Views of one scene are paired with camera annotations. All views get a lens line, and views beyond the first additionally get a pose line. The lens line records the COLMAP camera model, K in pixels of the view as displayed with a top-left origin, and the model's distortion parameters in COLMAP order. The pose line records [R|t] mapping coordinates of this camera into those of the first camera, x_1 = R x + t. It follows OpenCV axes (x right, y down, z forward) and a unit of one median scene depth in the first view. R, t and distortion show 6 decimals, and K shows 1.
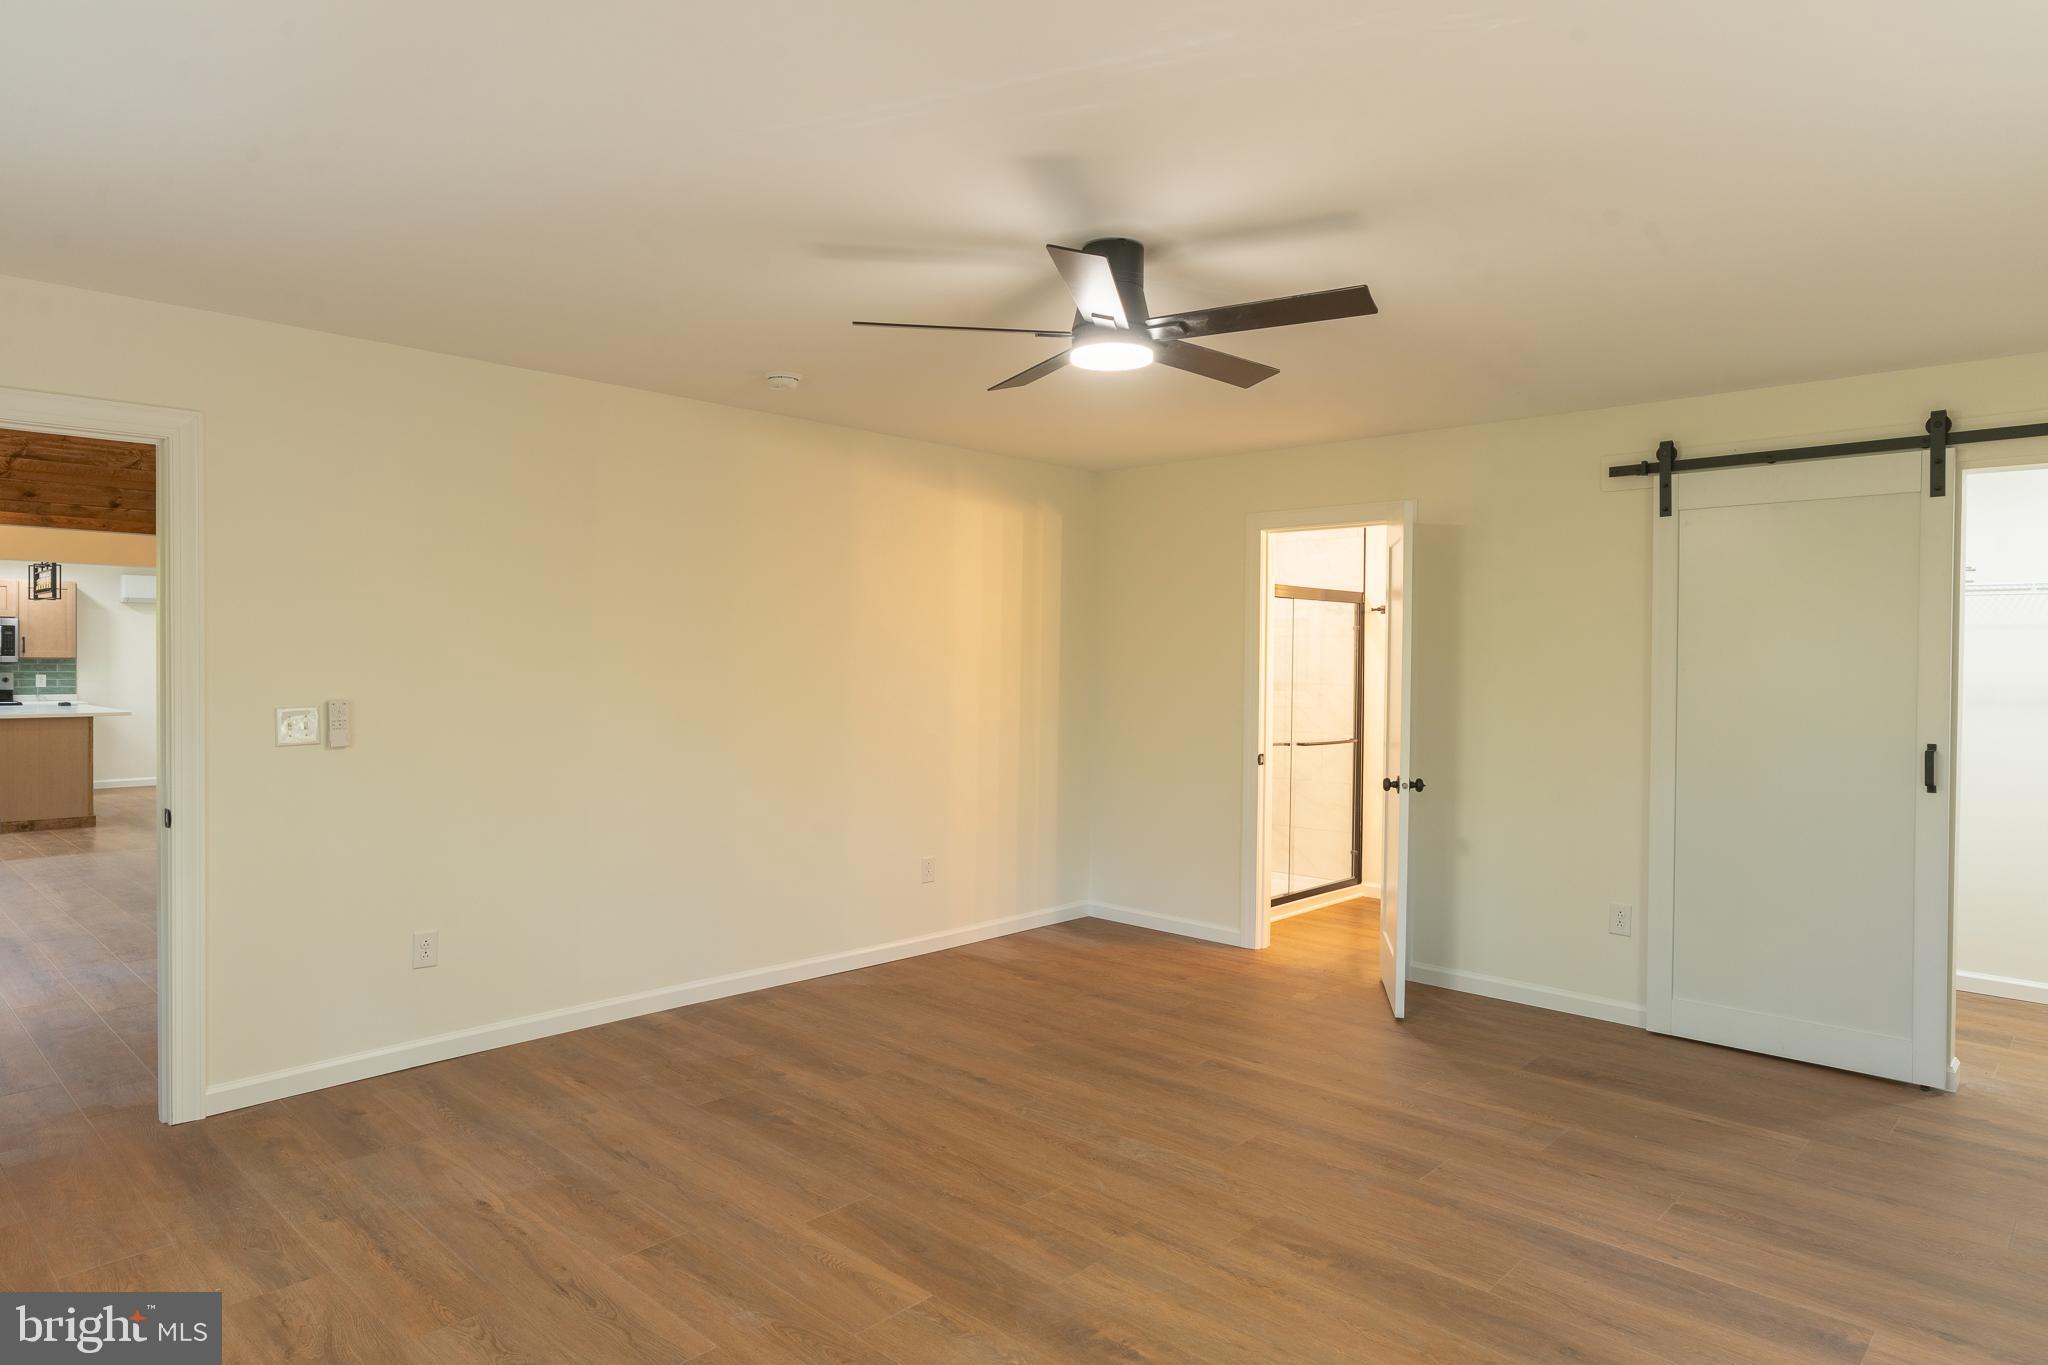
lens RADIAL K [[1209.7, 0, 1020.1], [0, 1209.7, 685.9], [0, 0, 1]] dist [0.004415, 0.000068]
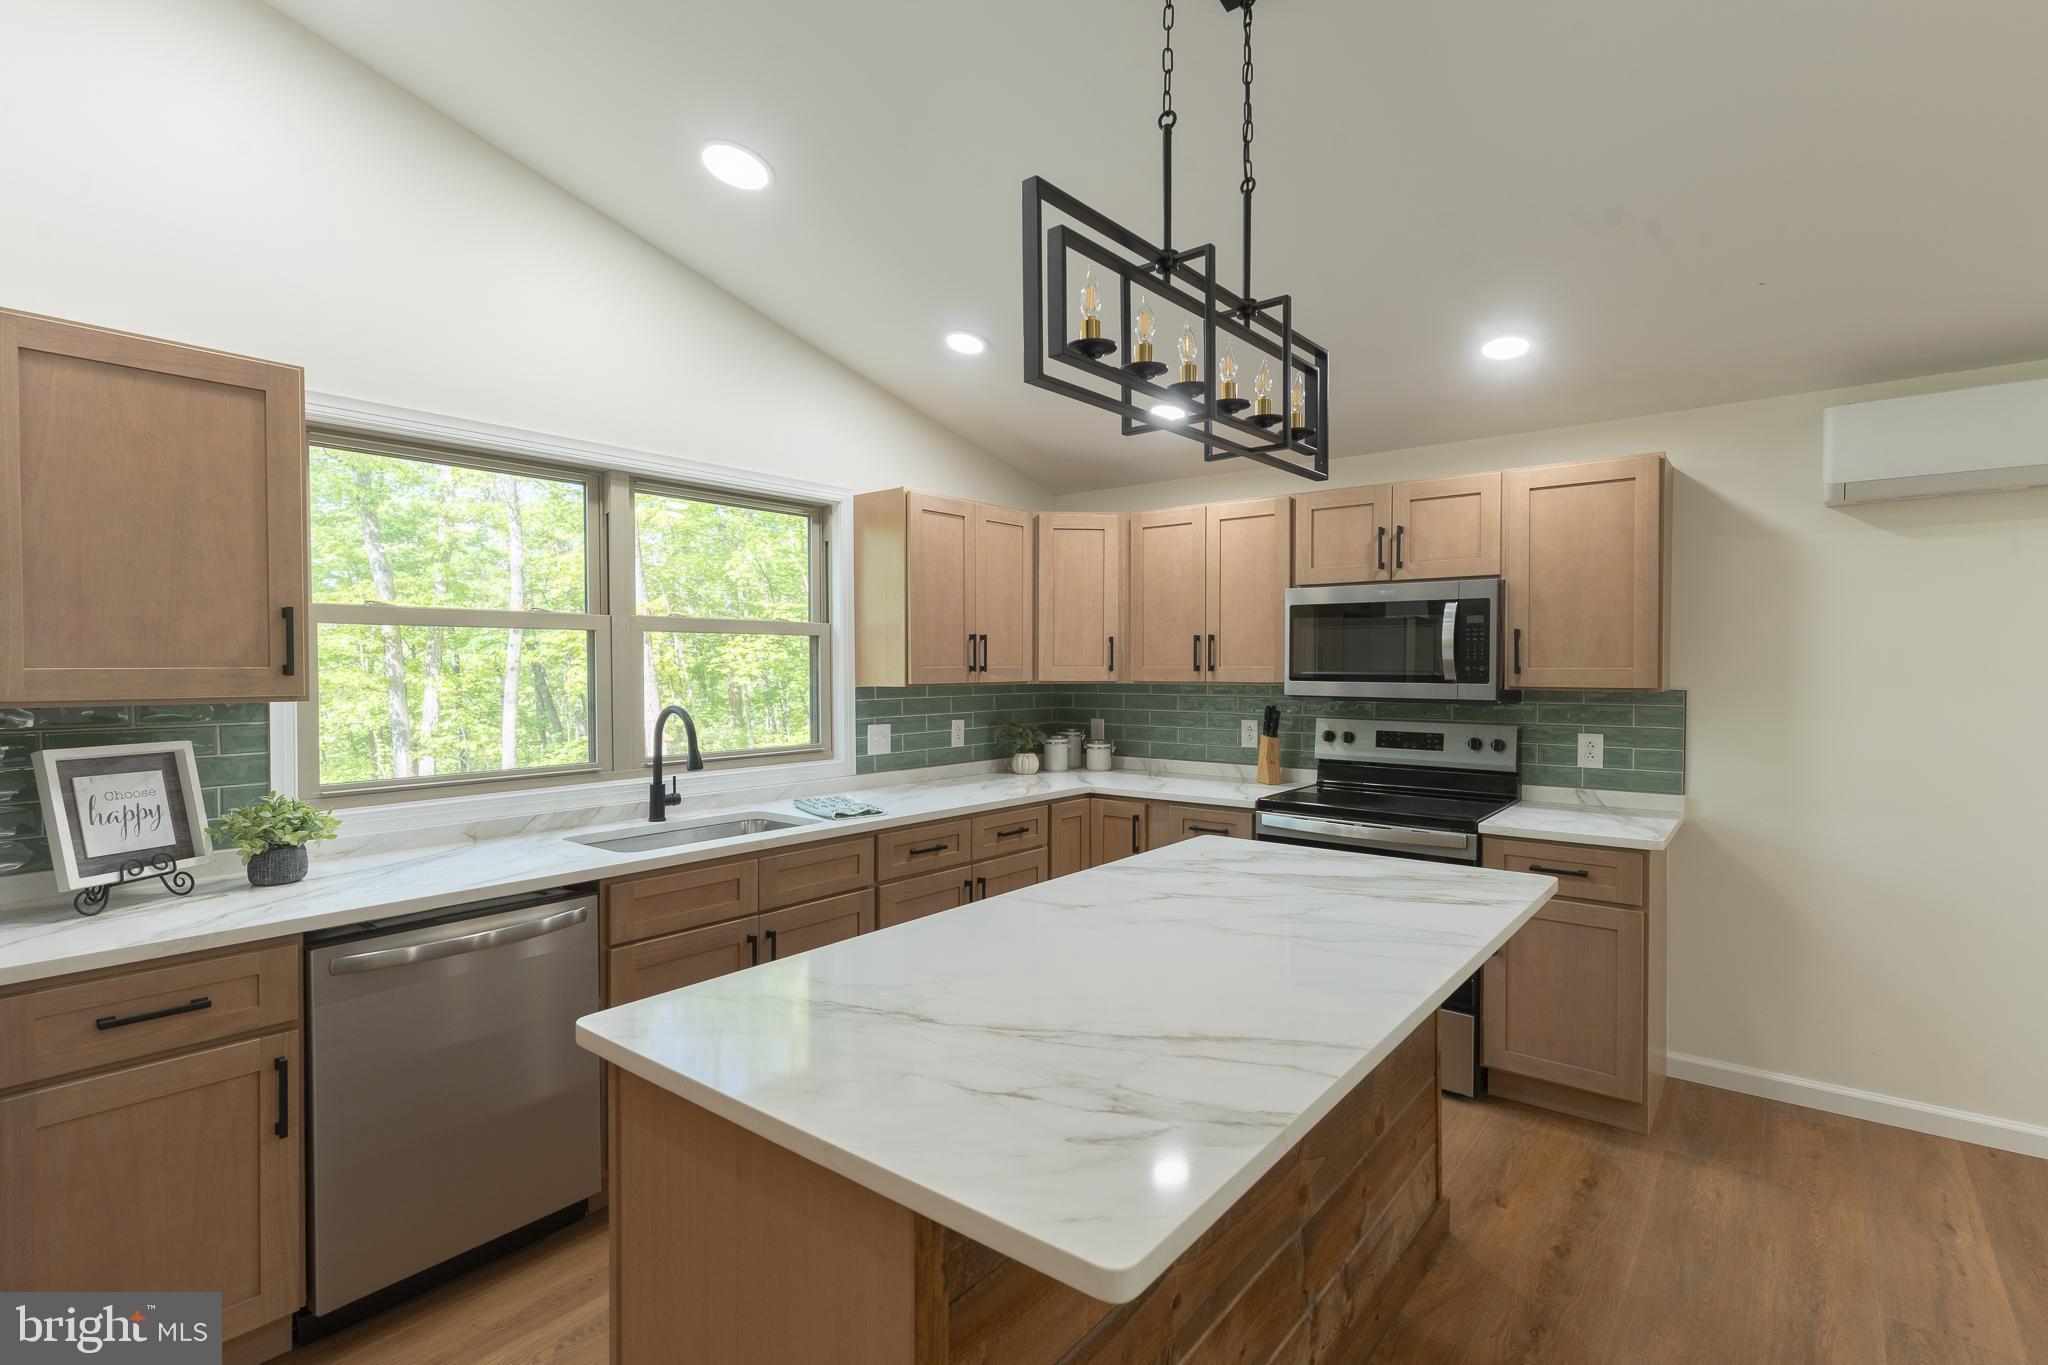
lens RADIAL K [[974.5, 0, 1018.1], [0, 974.5, 688.5], [0, 0, 1]] dist [0.002287, -0.000473]
pose [[0.093628, 0.009381, -0.995563, -0.616807], [-0.018720, 0.999795, 0.007660, -0.025304], [0.995431, 0.017920, 0.093784, 0.926889]]
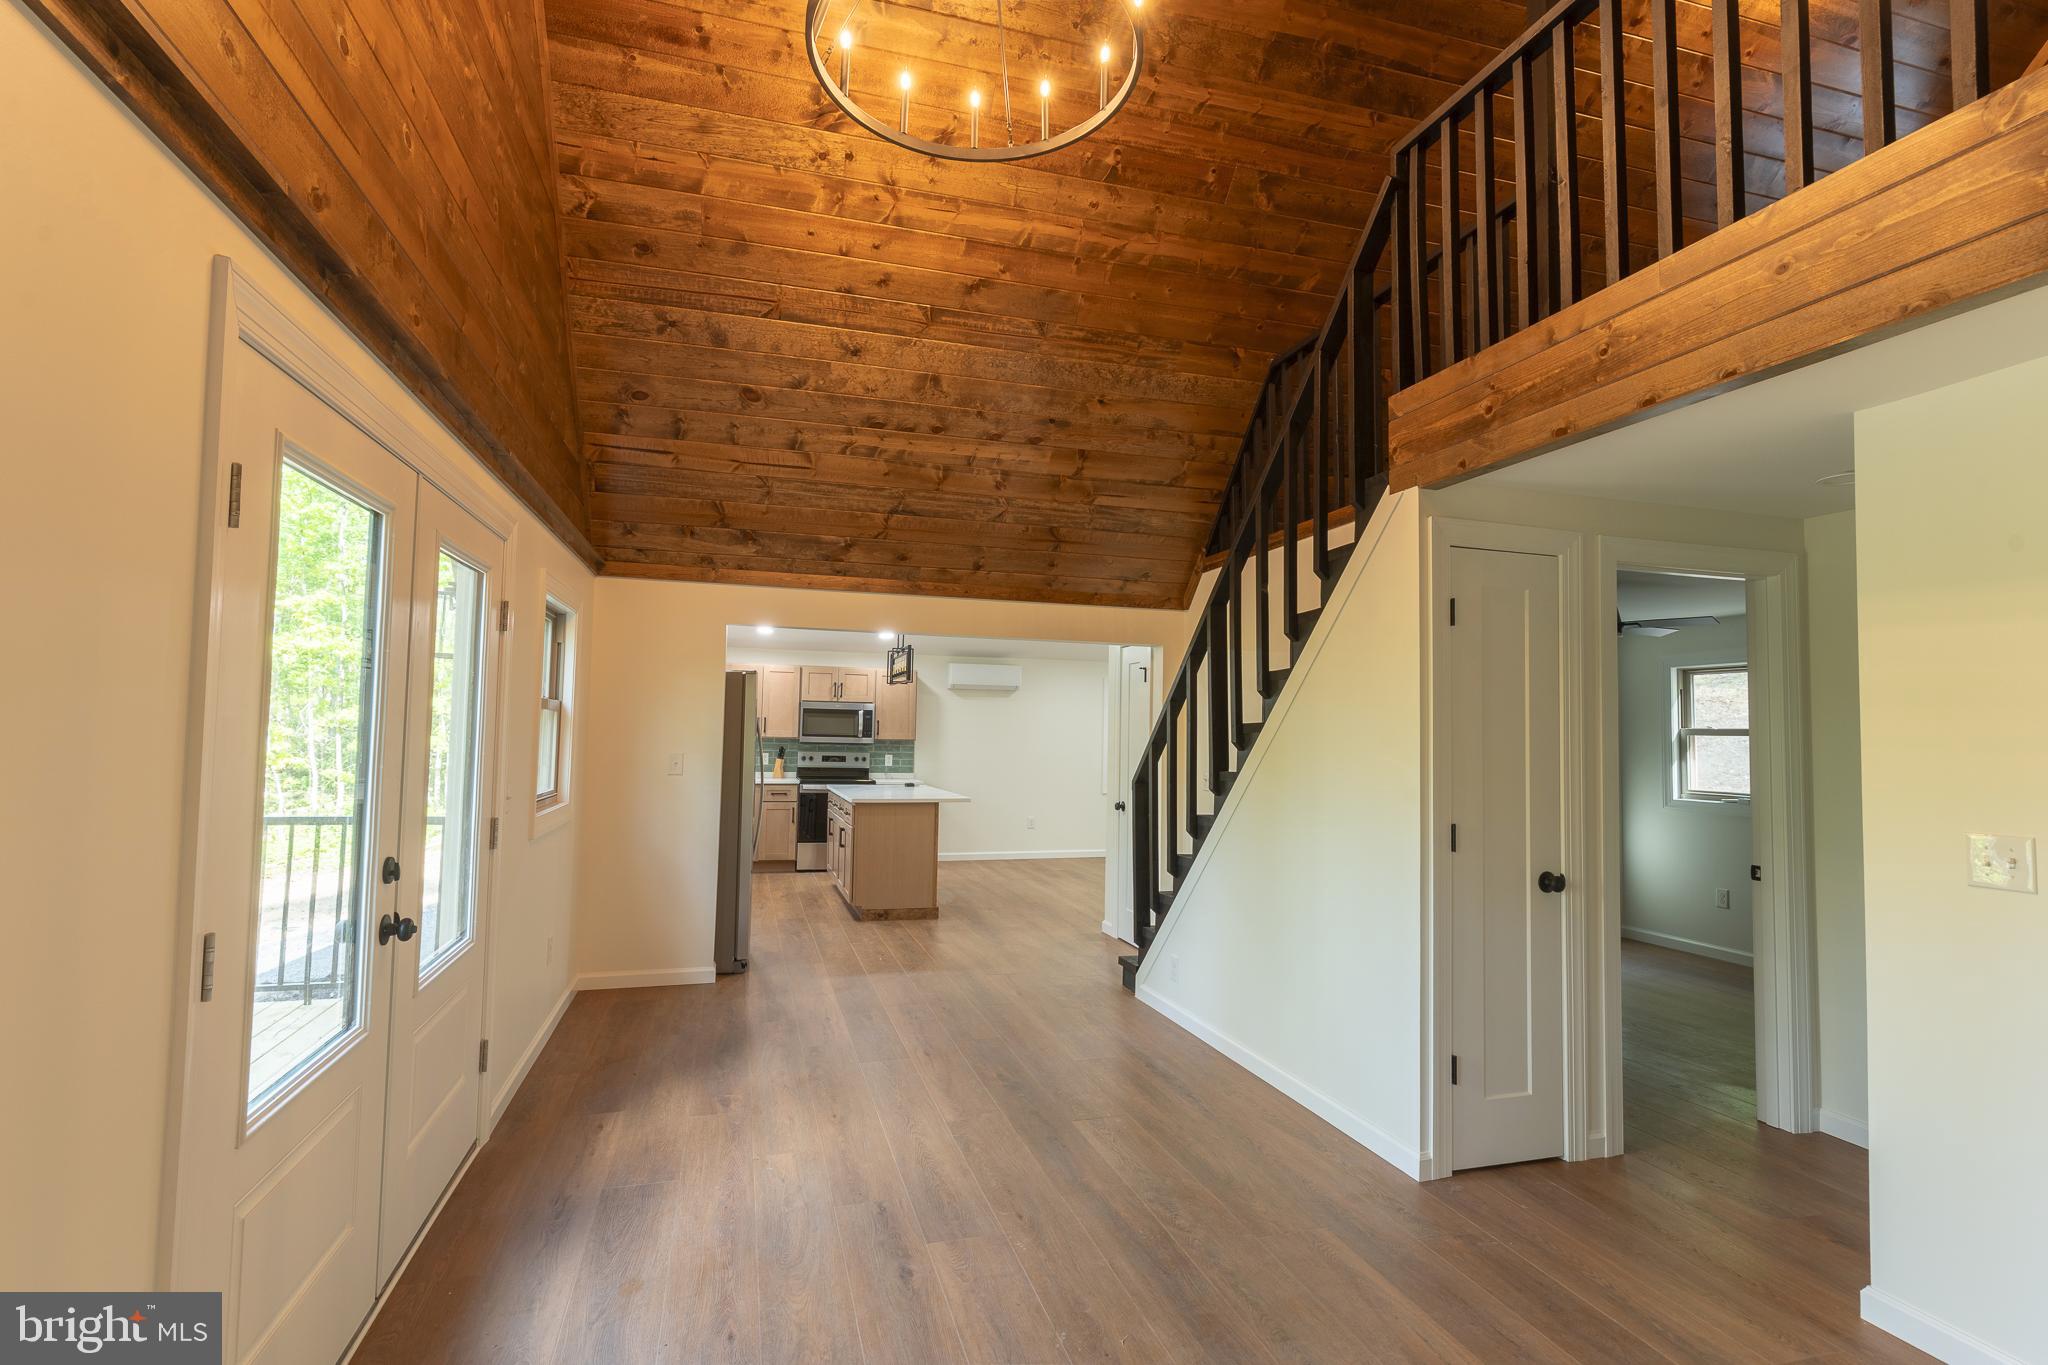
lens RADIAL K [[974.5, 0, 1020.8], [0, 974.5, 679.6], [0, 0, 1]] dist [0.002287, -0.000473]
pose [[0.865677, -0.024872, -0.499985, -0.299557], [-0.016767, 0.996764, -0.078615, -0.011264], [0.500323, 0.076438, 0.862458, 0.336893]]
